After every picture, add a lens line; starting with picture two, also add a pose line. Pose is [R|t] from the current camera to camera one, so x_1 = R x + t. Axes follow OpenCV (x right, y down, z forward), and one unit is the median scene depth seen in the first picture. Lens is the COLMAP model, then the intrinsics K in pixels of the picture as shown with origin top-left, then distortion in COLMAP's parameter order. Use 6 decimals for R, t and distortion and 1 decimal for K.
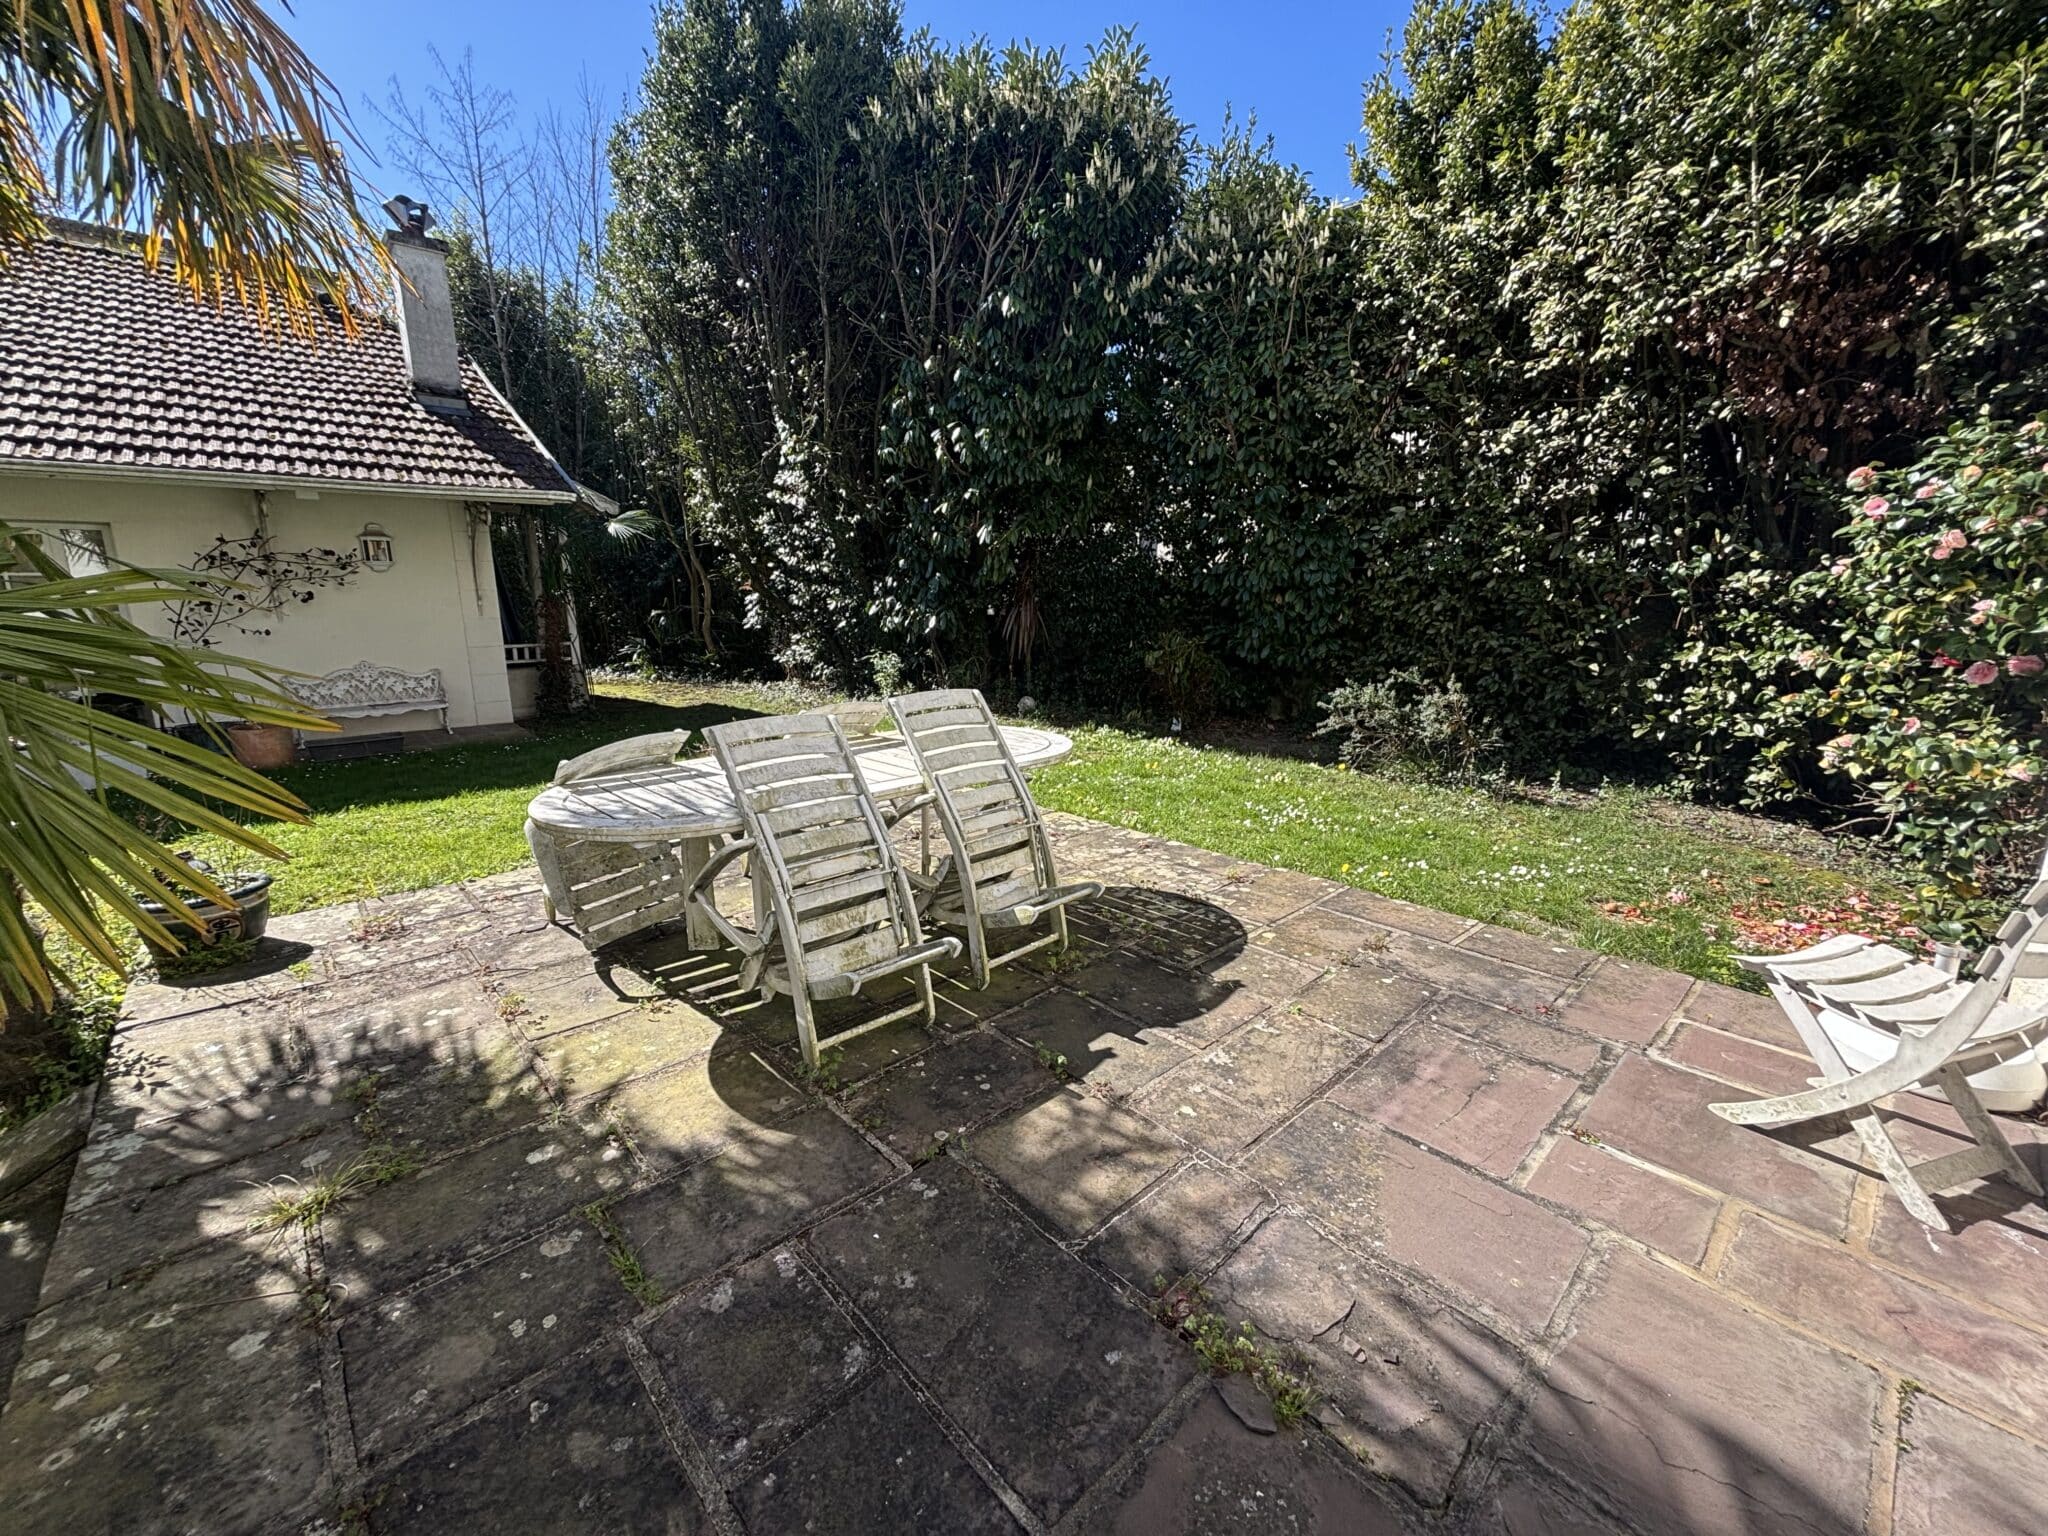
lens RADIAL K [[819.9, 0, 1014.4], [0, 819.9, 765.4], [0, 0, 1]] dist [0.003326, 0.000473]
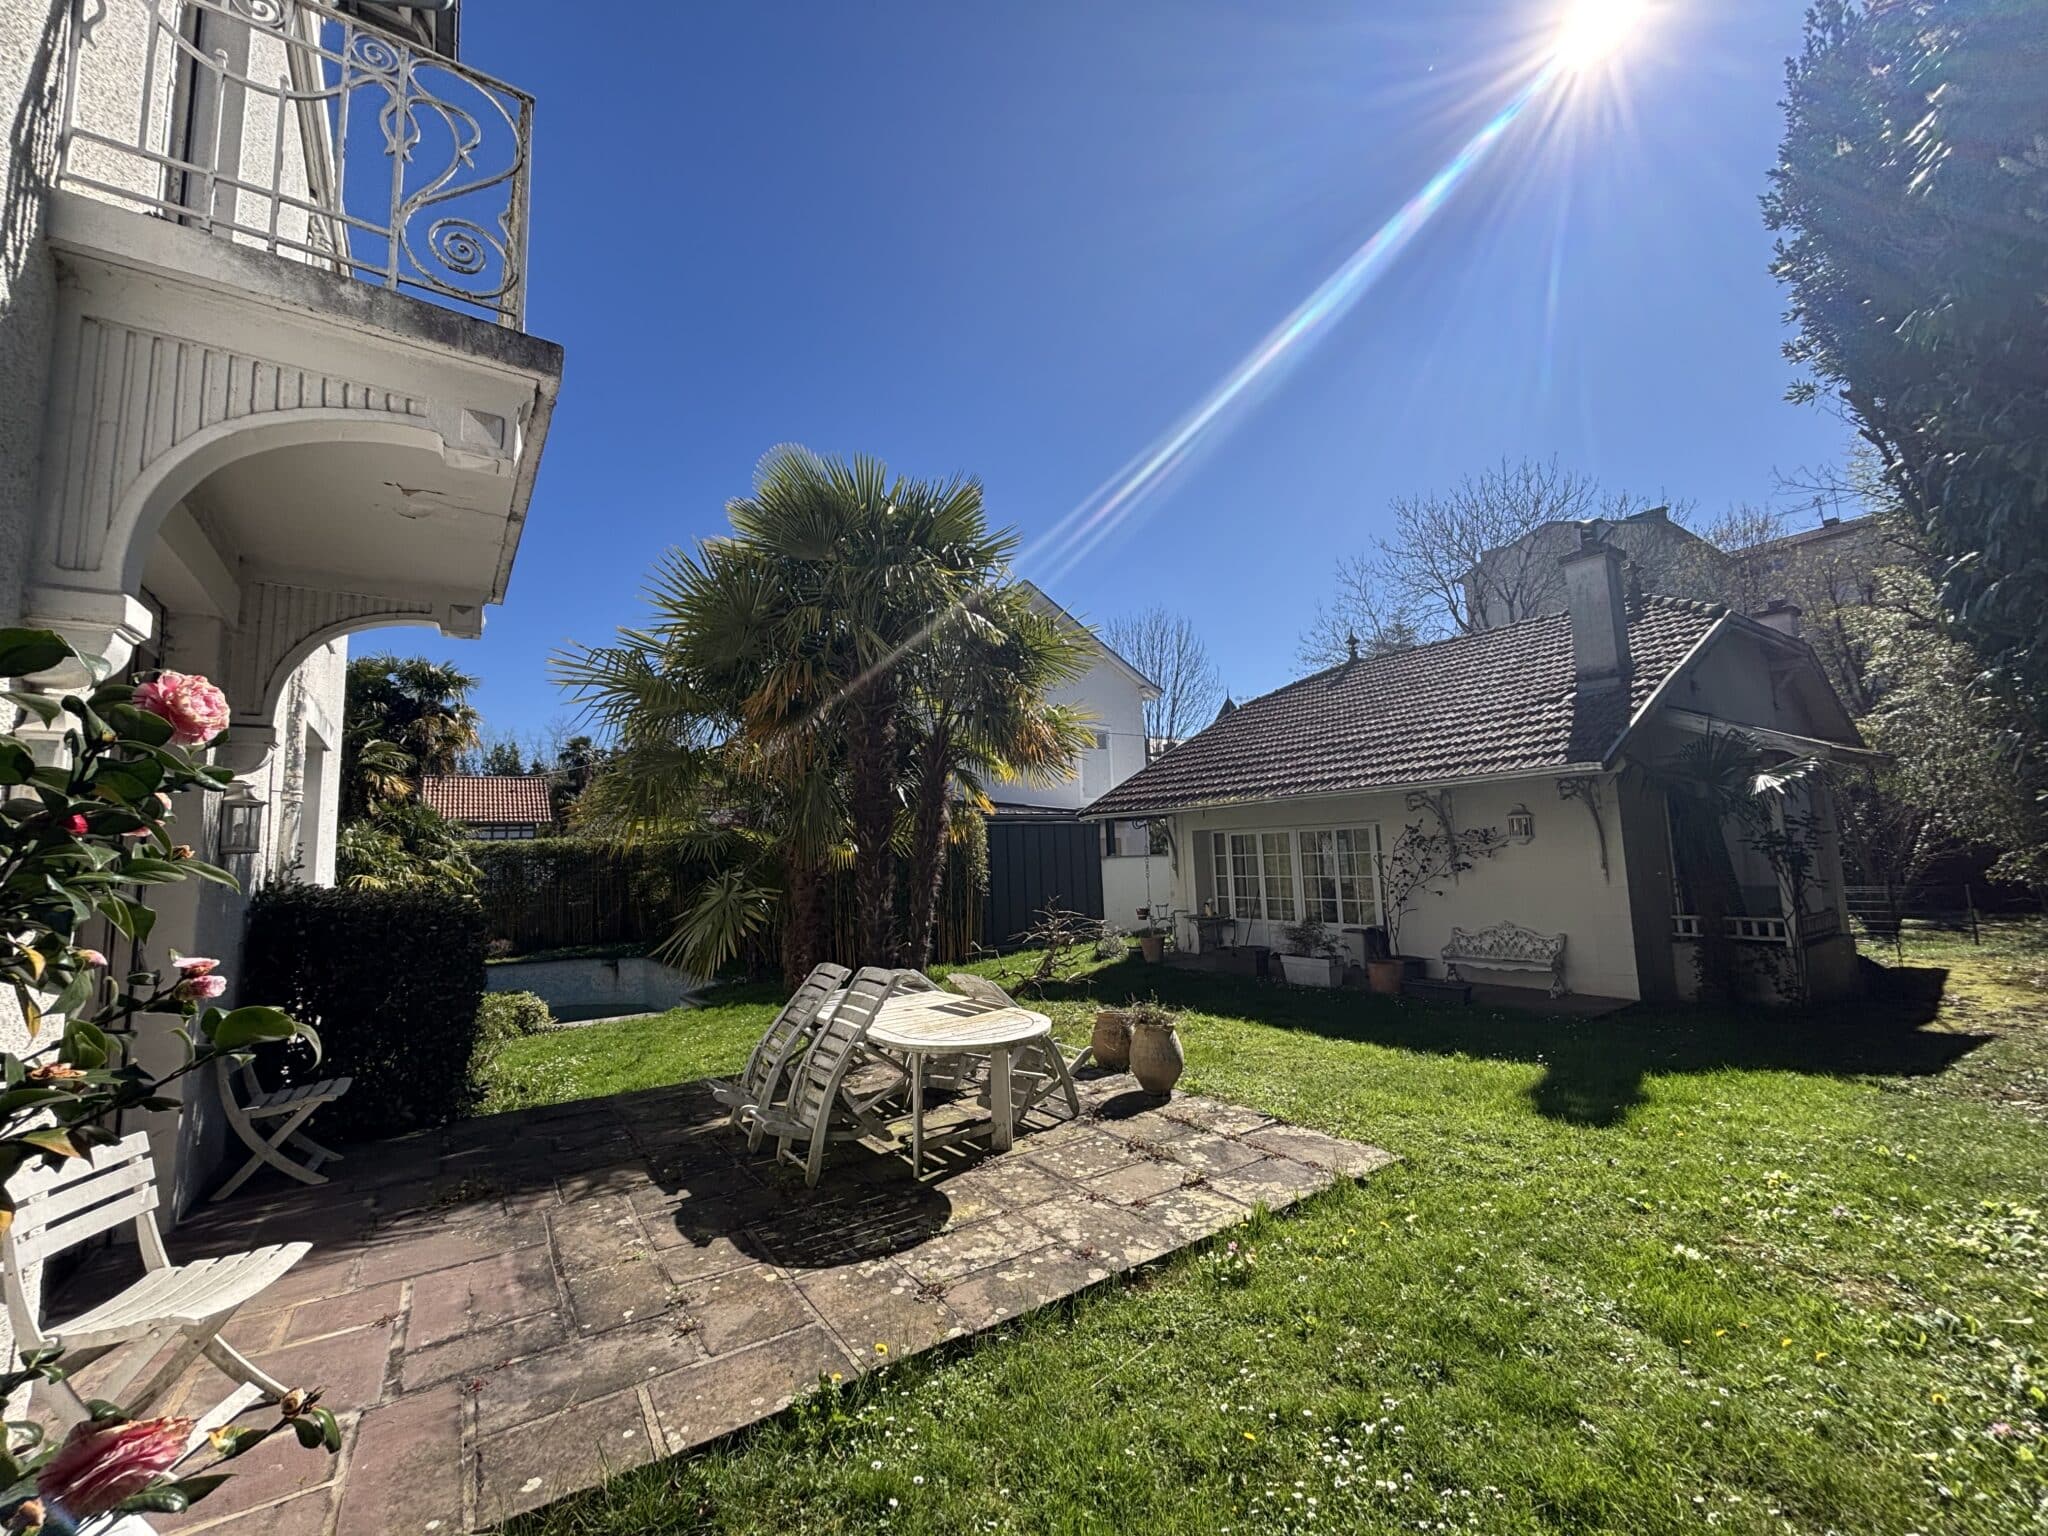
lens RADIAL K [[819.9, 0, 1018.9], [0, 819.9, 761.4], [0, 0, 1]] dist [0.003326, 0.000473]
pose [[-0.148323, -0.112362, -0.982535, 1.319123], [-0.172552, 0.981224, -0.086164, -0.365459], [0.973769, 0.156758, -0.164927, 1.386085]]
